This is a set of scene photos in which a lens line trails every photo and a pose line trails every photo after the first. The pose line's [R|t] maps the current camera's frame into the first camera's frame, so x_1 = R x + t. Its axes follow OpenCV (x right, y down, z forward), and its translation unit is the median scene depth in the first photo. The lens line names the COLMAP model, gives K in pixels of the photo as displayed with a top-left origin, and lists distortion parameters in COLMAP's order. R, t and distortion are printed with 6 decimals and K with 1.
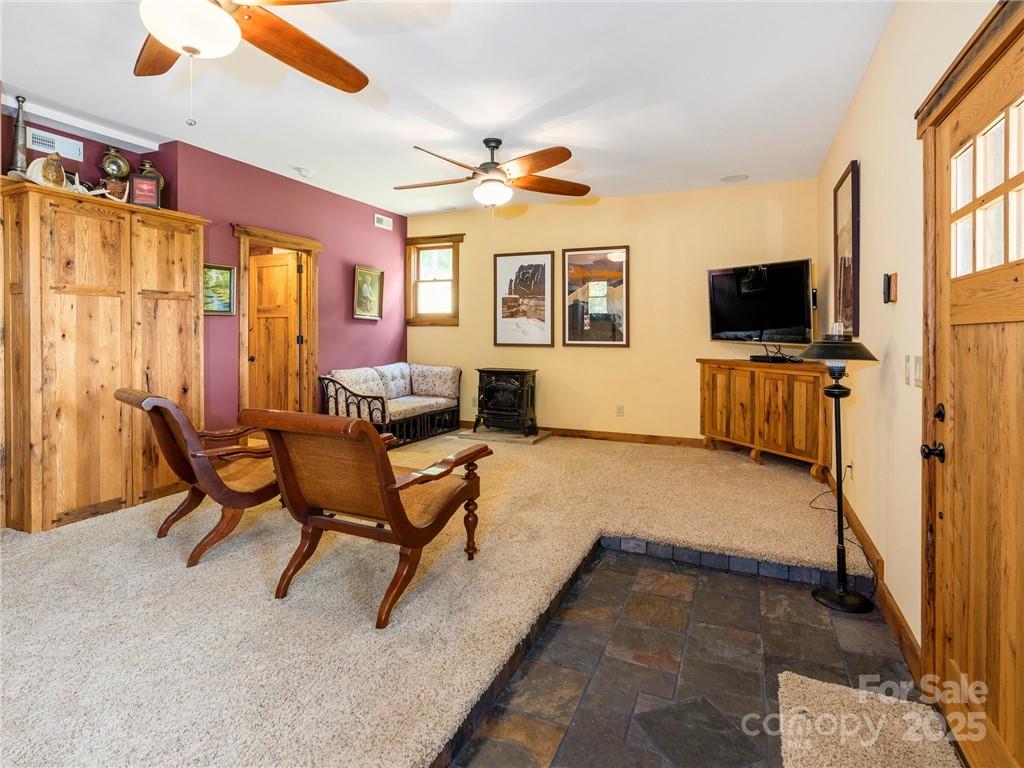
lens RADIAL K [[541.2, 0, 506.2], [0, 541.2, 386.8], [0, 0, 1]] dist [0.000155, 0.000951]
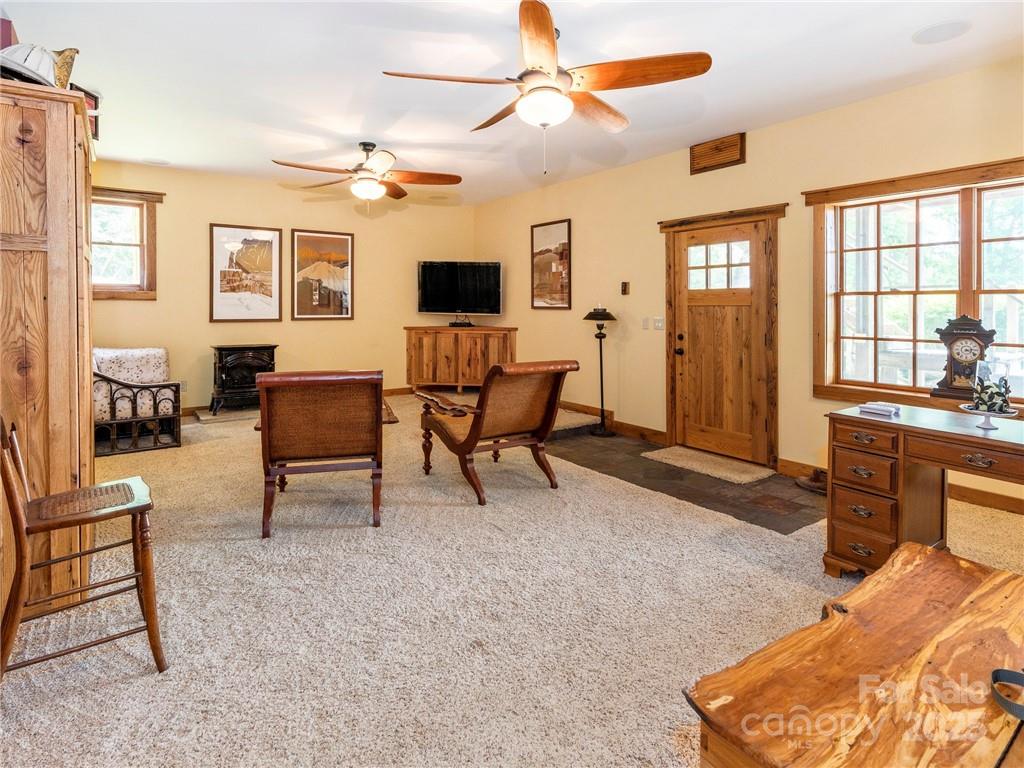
lens RADIAL K [[541.2, 0, 506.2], [0, 541.2, 386.8], [0, 0, 1]] dist [0.000155, 0.000951]
pose [[0.524003, -0.129005, 0.841890, -0.656568], [0.086030, 0.991424, 0.098372, -0.015711], [-0.847360, 0.020880, 0.530608, 0.092297]]
